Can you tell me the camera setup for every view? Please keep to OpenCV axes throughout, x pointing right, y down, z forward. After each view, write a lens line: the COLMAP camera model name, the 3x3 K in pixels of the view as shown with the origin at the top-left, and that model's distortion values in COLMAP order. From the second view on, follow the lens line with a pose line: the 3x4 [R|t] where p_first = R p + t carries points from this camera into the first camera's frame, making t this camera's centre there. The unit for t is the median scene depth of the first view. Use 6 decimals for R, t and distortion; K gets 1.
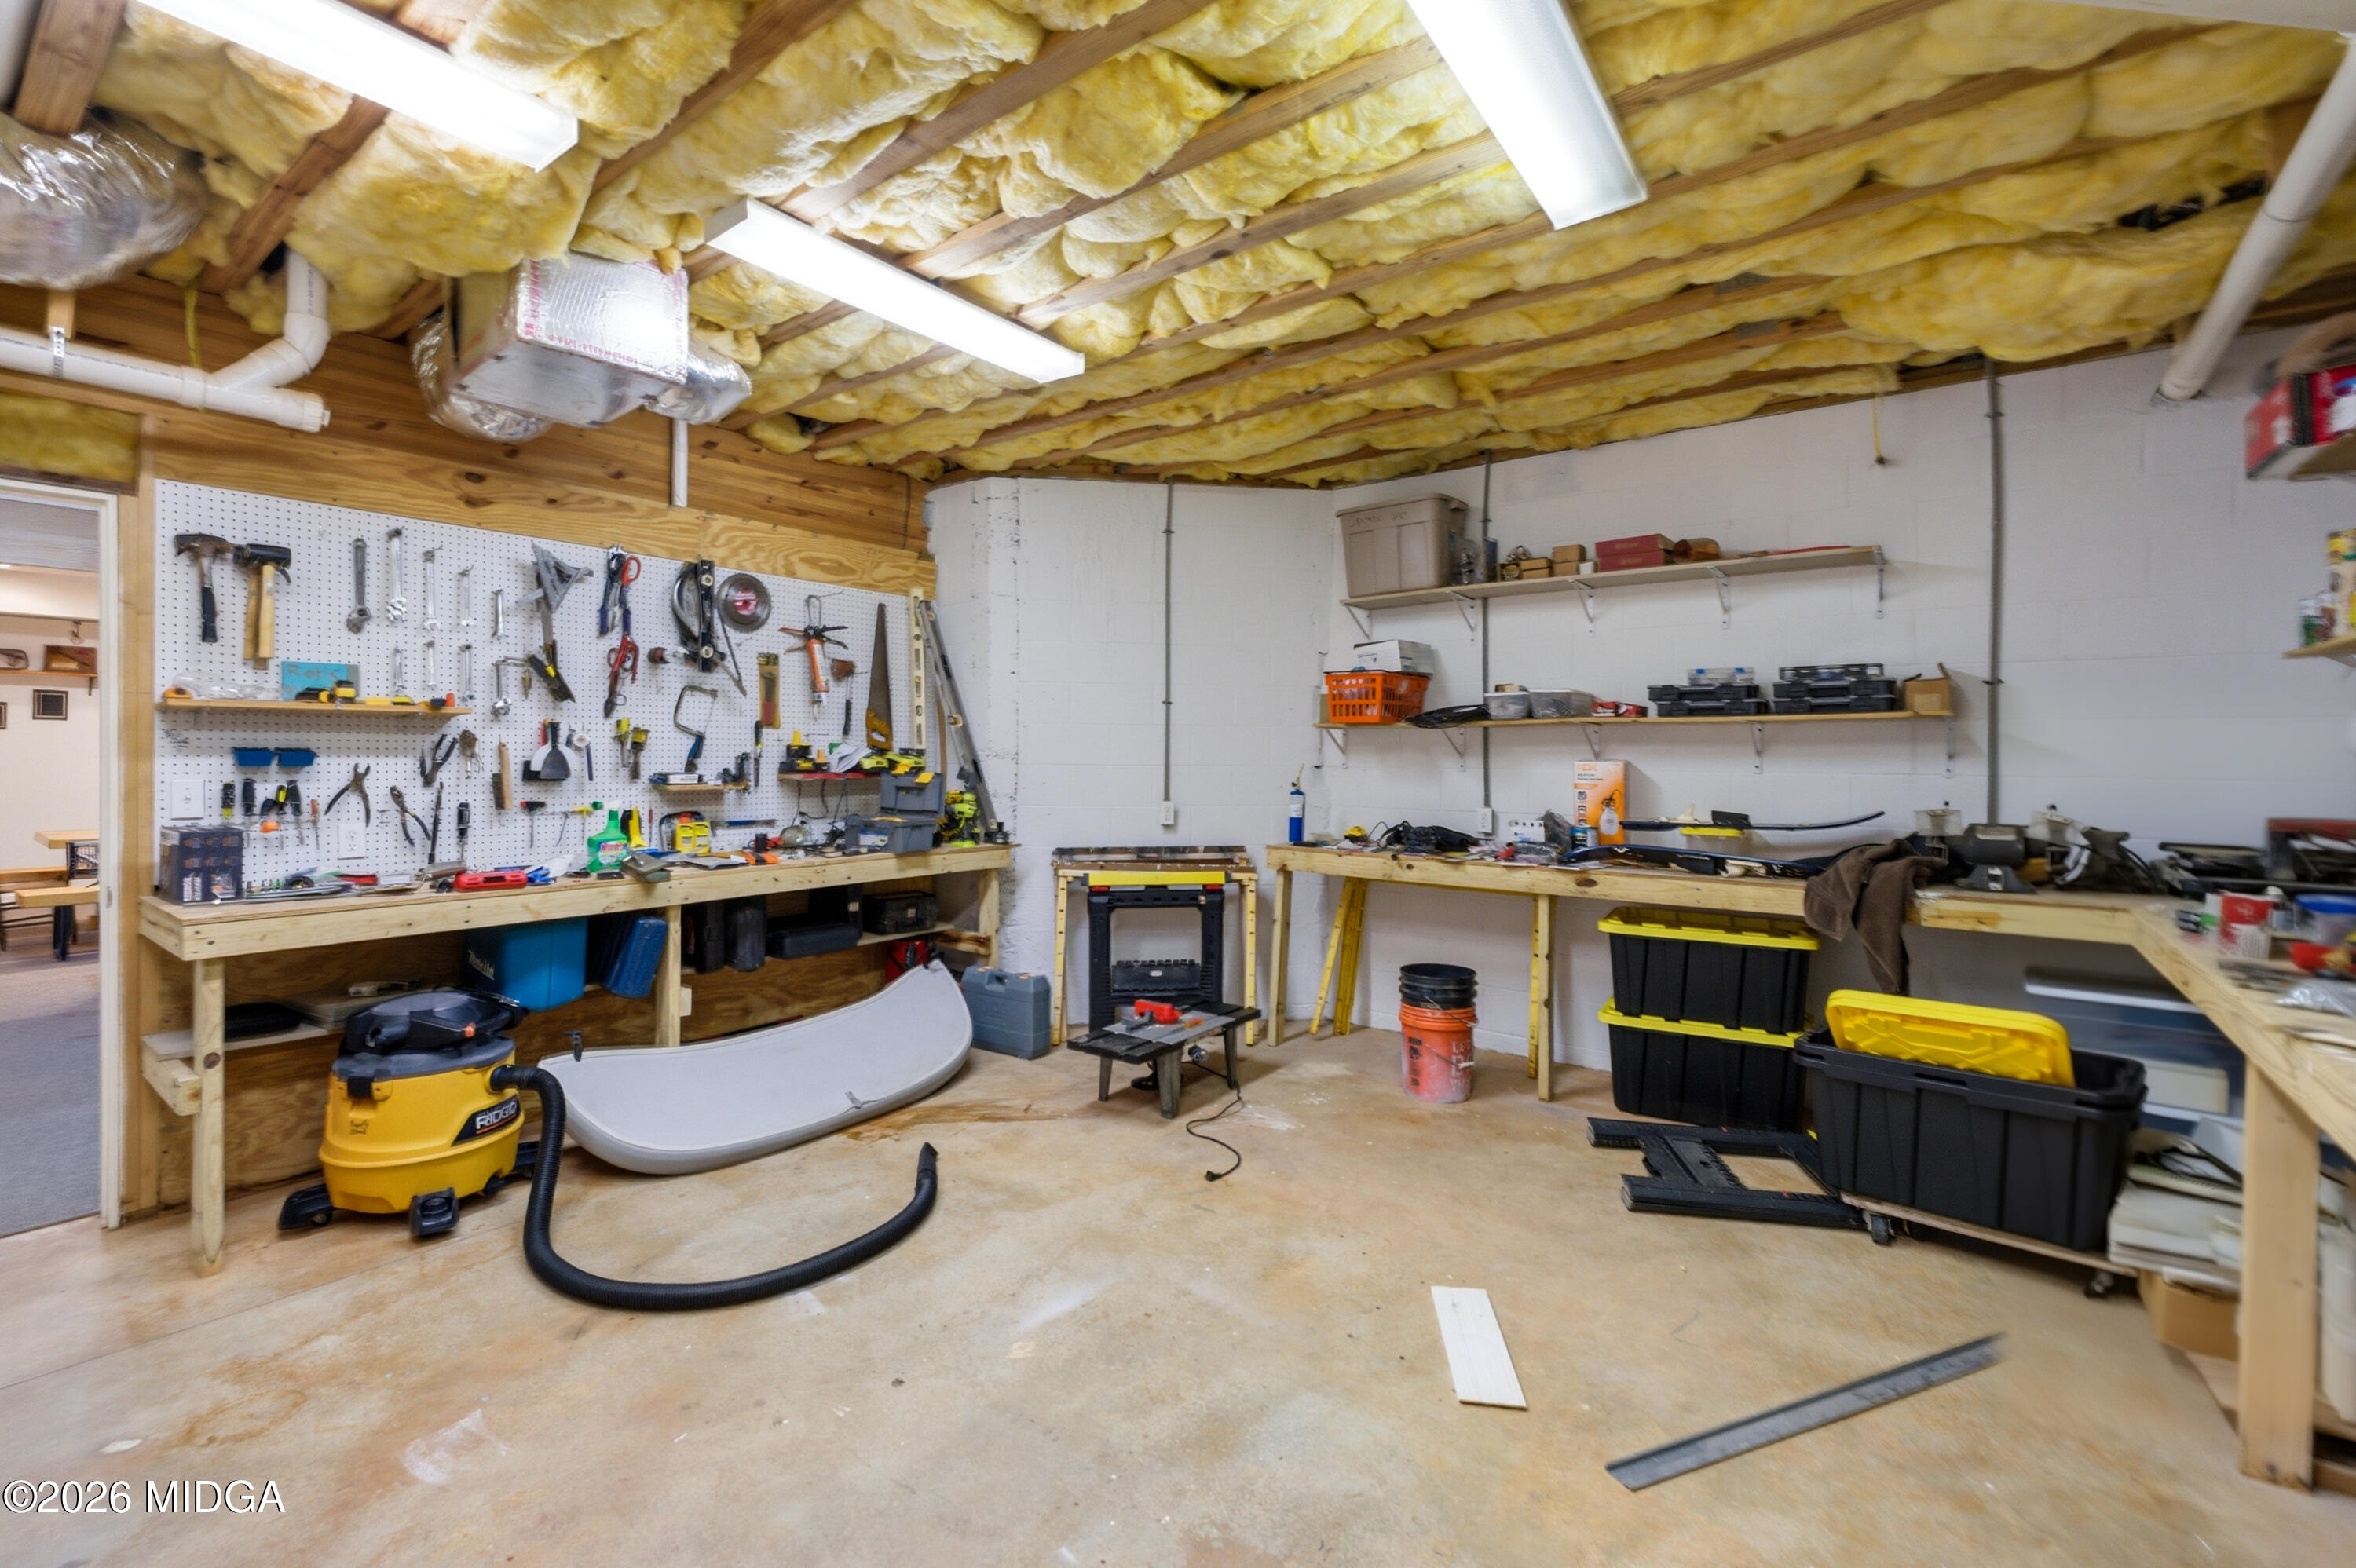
lens RADIAL K [[1015.9, 0, 1168.0], [0, 1015.9, 770.0], [0, 0, 1]] dist [-0.018561, -0.000991]
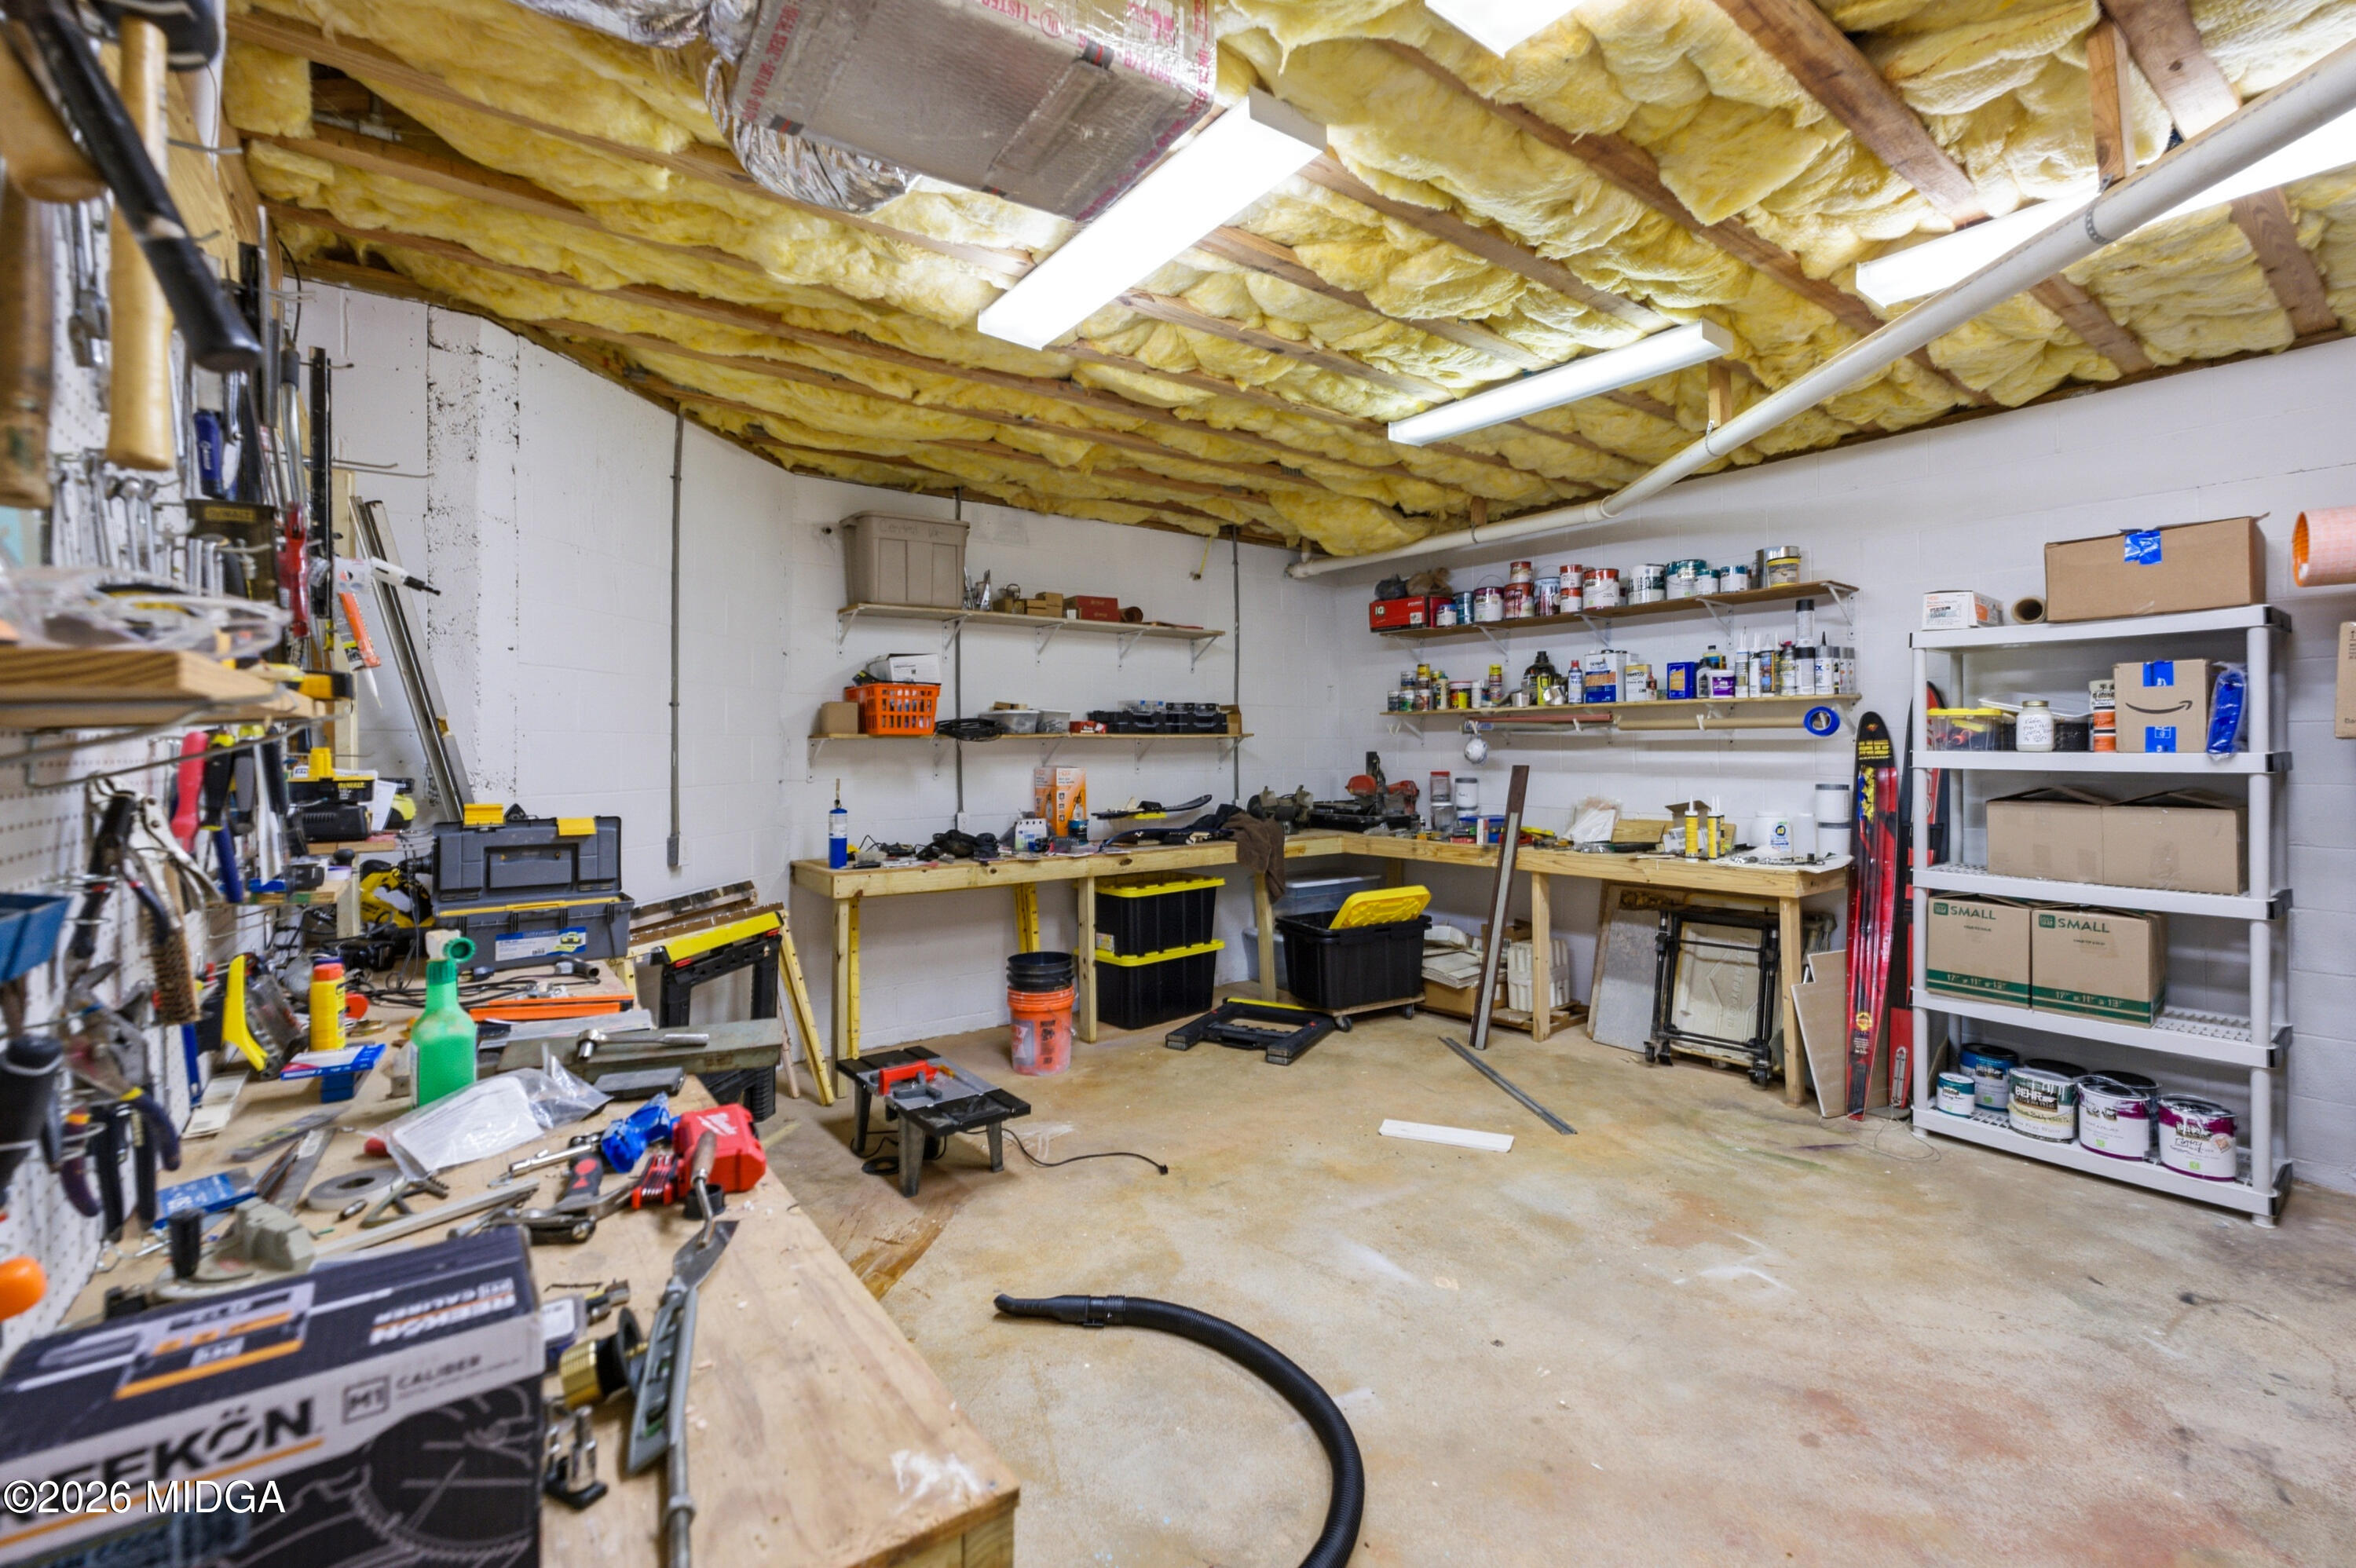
lens RADIAL K [[1015.9, 0, 1154.8], [0, 1015.9, 749.5], [0, 0, 1]] dist [-0.018561, -0.000991]
pose [[0.279951, -0.008801, 0.959974, -0.851003], [0.021239, 0.999770, 0.002972, -0.037361], [-0.959779, 0.019557, 0.280074, 0.612352]]
